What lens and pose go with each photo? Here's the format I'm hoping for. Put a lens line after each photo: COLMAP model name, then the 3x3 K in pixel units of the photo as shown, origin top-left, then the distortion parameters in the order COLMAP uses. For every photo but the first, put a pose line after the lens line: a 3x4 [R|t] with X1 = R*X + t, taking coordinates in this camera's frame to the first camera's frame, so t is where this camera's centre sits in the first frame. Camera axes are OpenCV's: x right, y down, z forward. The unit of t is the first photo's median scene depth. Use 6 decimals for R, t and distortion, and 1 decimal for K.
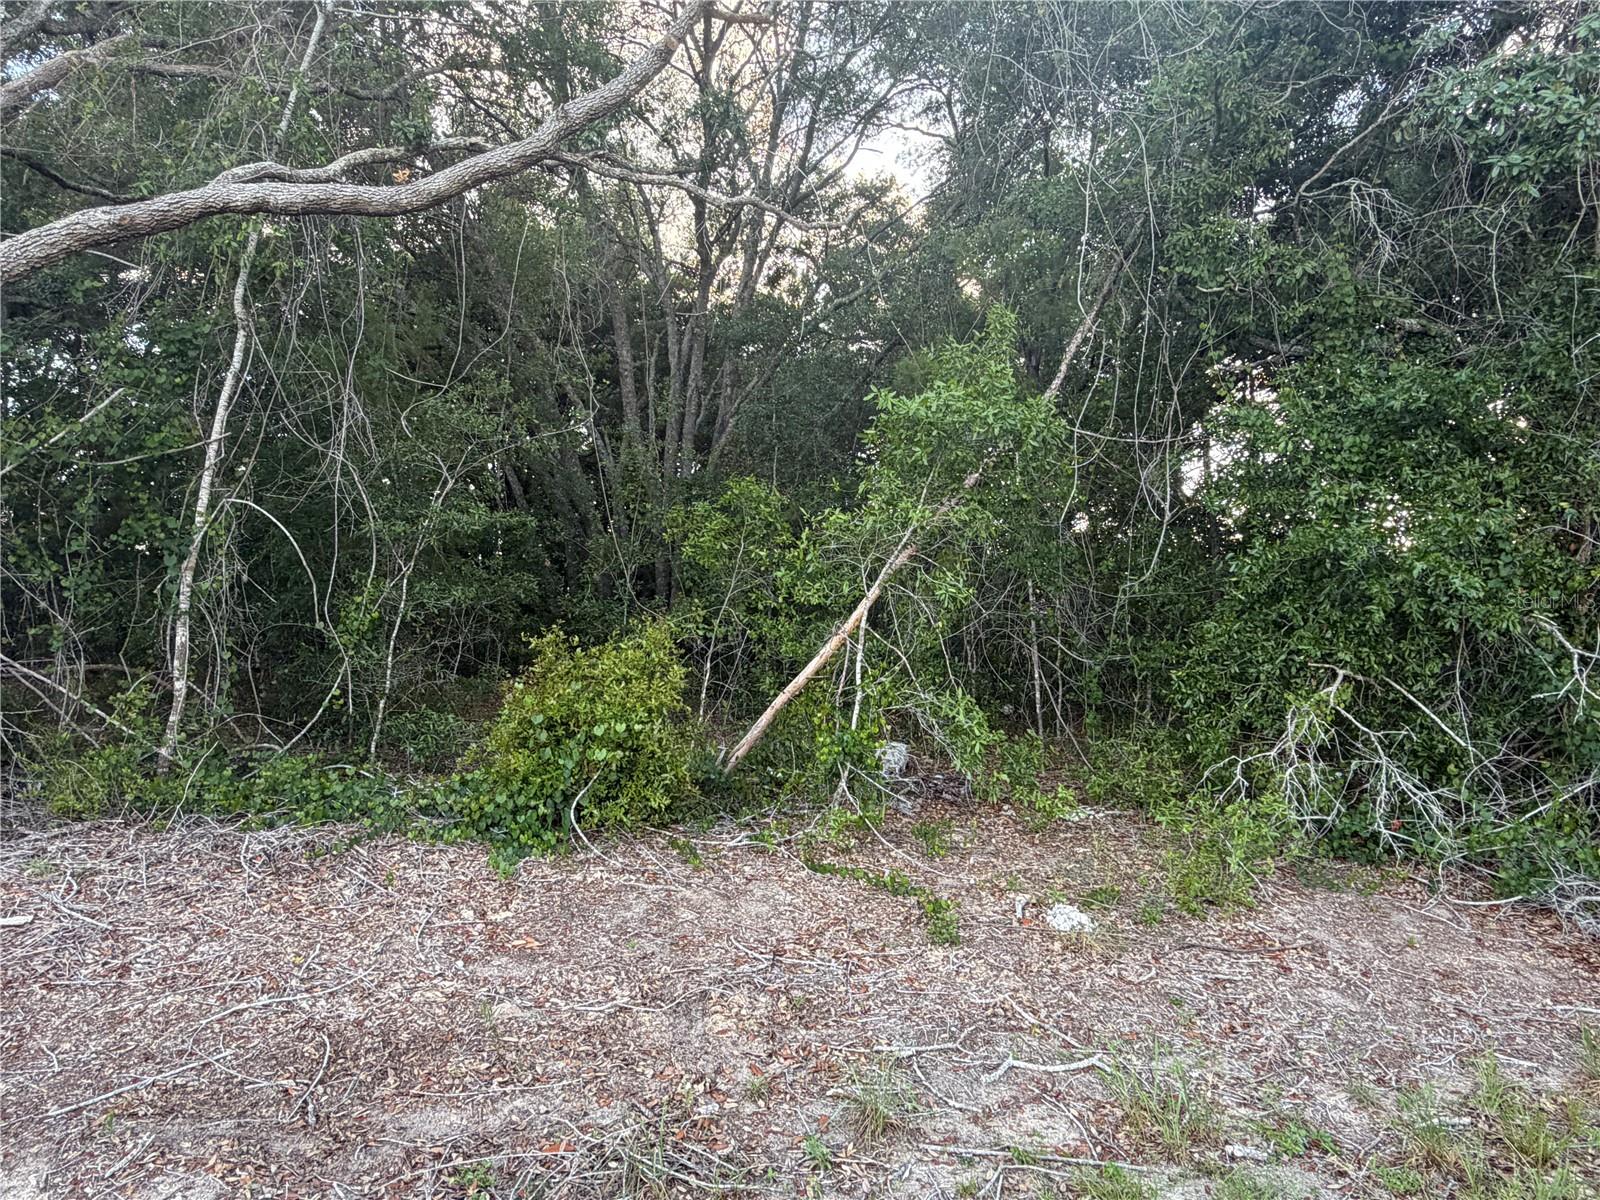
lens RADIAL K [[981.5, 0, 798.5], [0, 981.5, 610.2], [0, 0, 1]] dist [-0.029064, -0.001364]
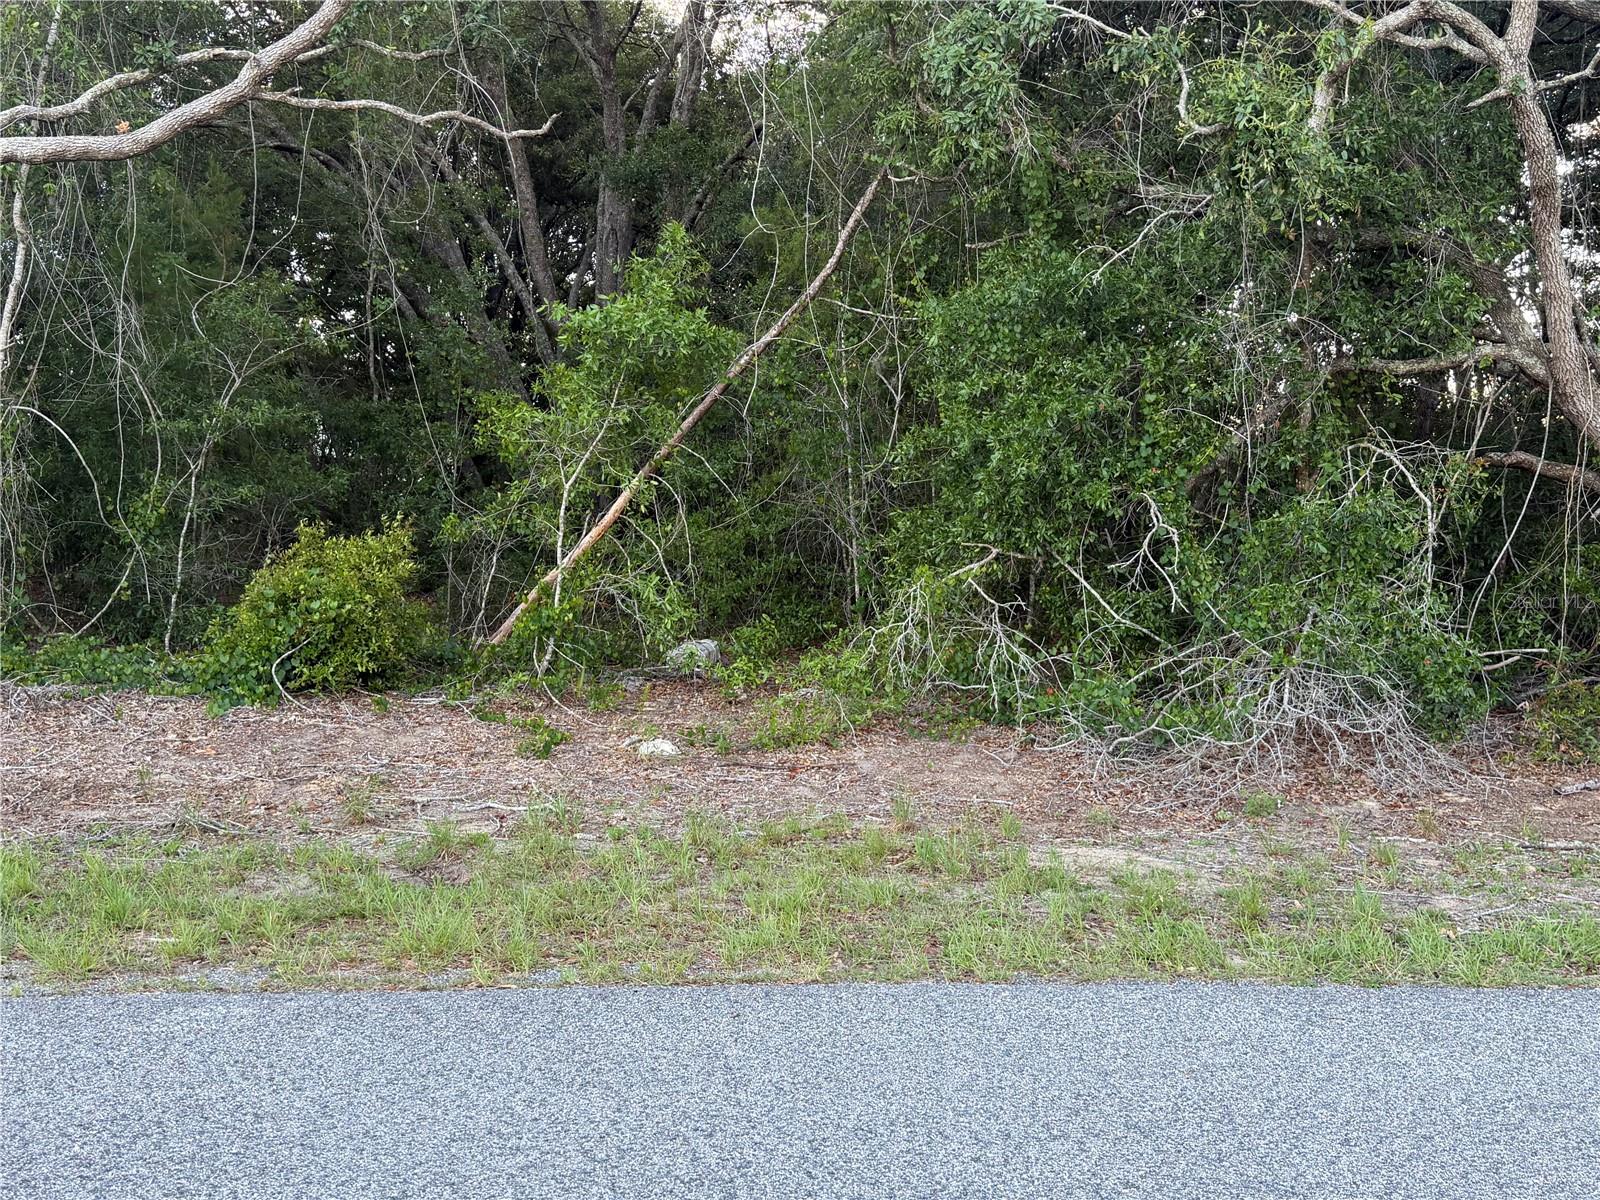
lens RADIAL K [[1568.4, 0, 754.5], [0, 1568.4, 602.5], [0, 0, 1]] dist [0.034632, 0.000000]
pose [[0.987493, -0.006635, -0.157525, 0.492283], [0.015815, 0.998243, 0.057098, 0.016911], [0.156870, -0.058875, 0.985863, -0.608540]]
